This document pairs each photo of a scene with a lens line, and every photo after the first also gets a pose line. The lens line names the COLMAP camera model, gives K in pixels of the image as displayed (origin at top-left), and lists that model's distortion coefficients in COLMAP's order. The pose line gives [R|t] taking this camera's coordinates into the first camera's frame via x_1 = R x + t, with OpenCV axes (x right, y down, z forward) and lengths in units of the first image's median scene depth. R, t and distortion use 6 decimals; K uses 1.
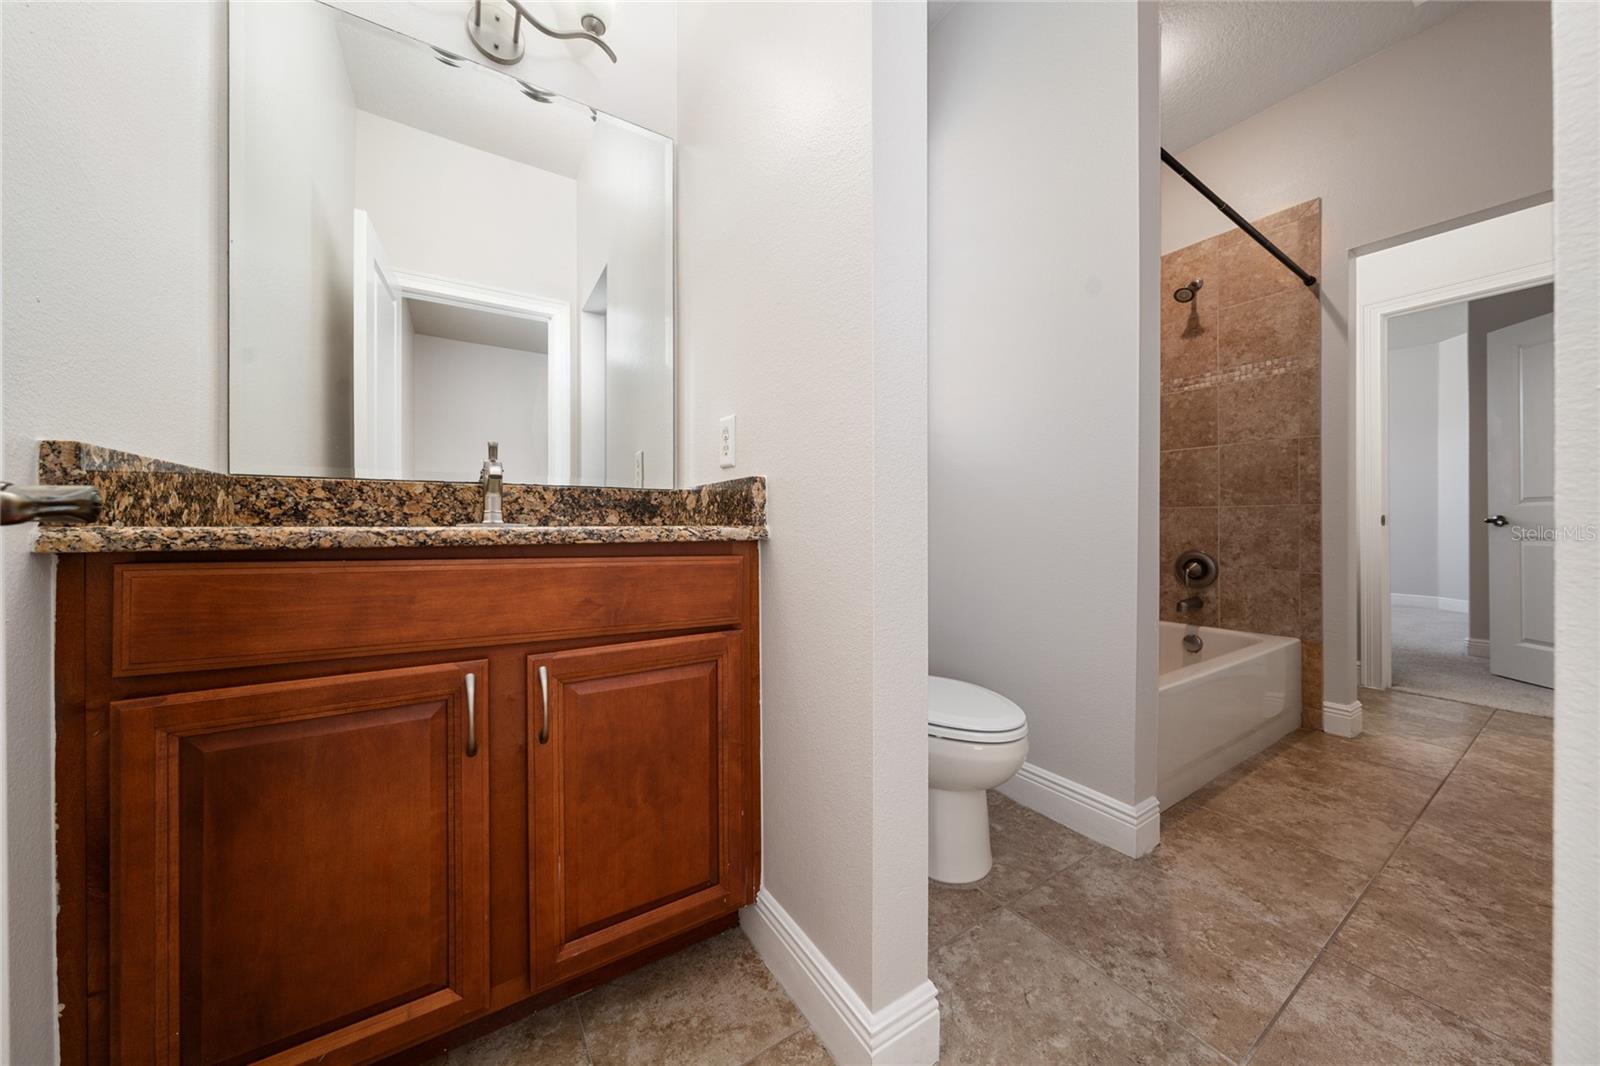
lens RADIAL K [[532.3, 0, 787.0], [0, 532.3, 527.9], [0, 0, 1]] dist [0.000031, -0.000167]
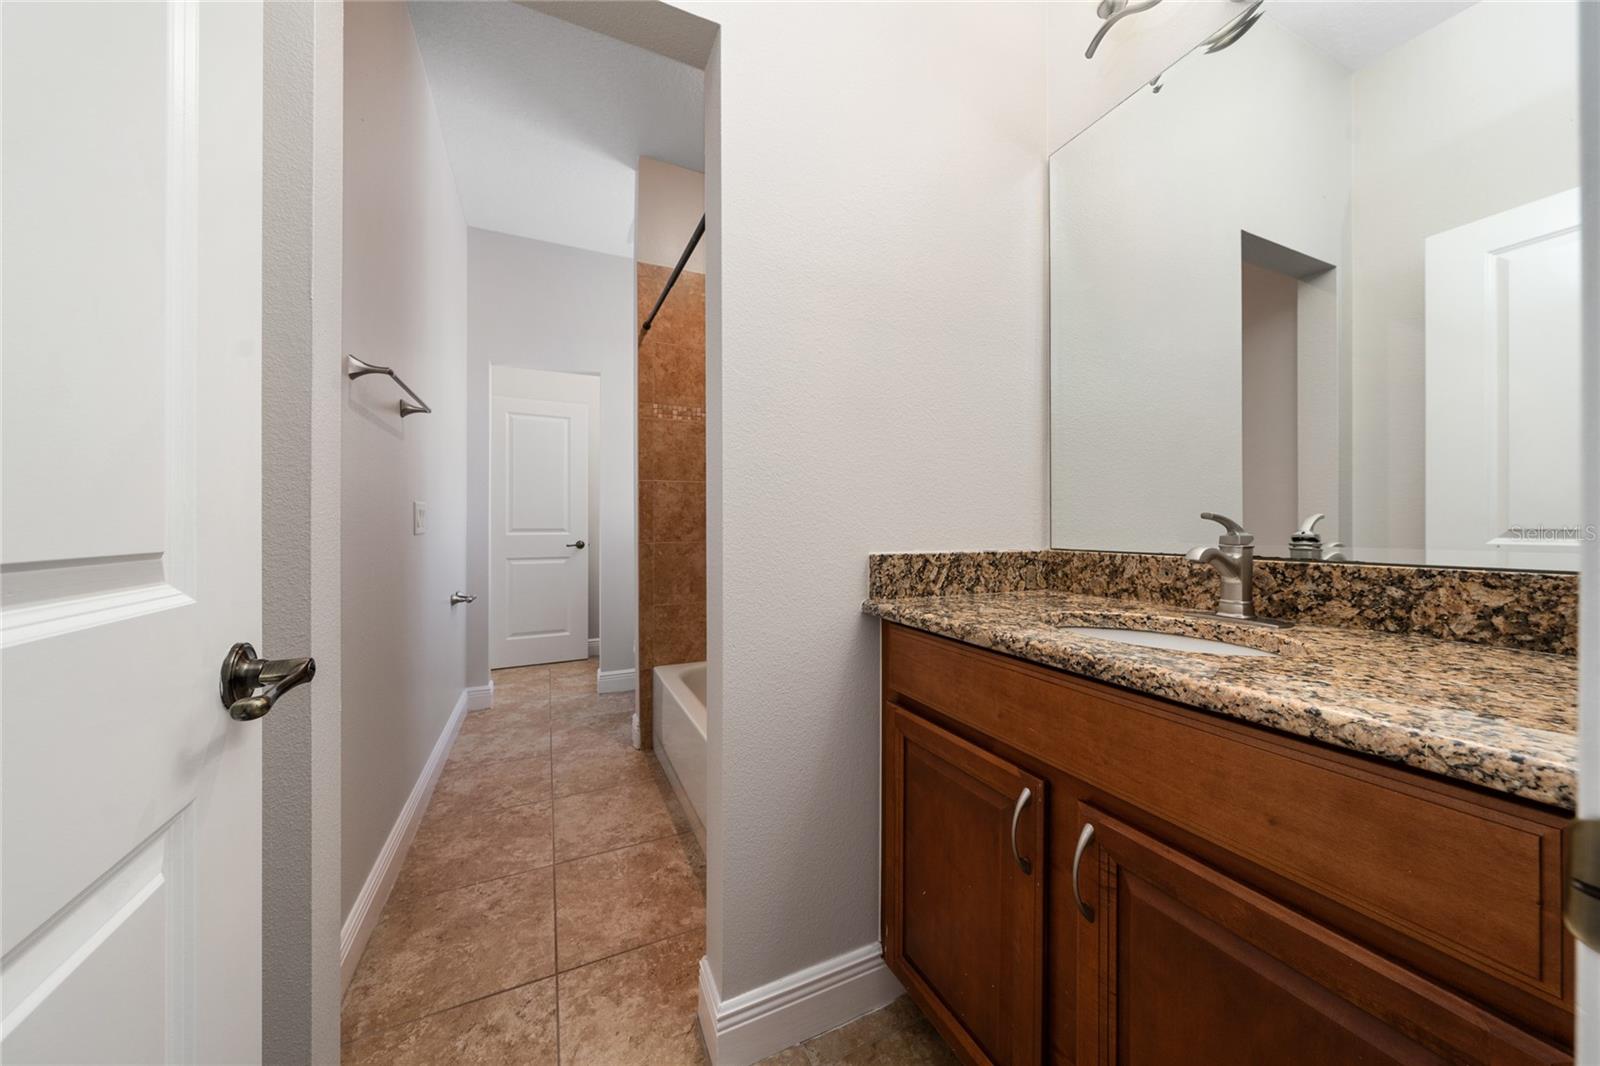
lens RADIAL K [[532.3, 0, 785.5], [0, 532.3, 525.8], [0, 0, 1]] dist [0.000031, -0.000167]
pose [[-0.136598, 0.015121, -0.990511, 2.234072], [0.011745, 0.999838, 0.013644, -0.118271], [0.990557, -0.009770, -0.136753, 1.667901]]
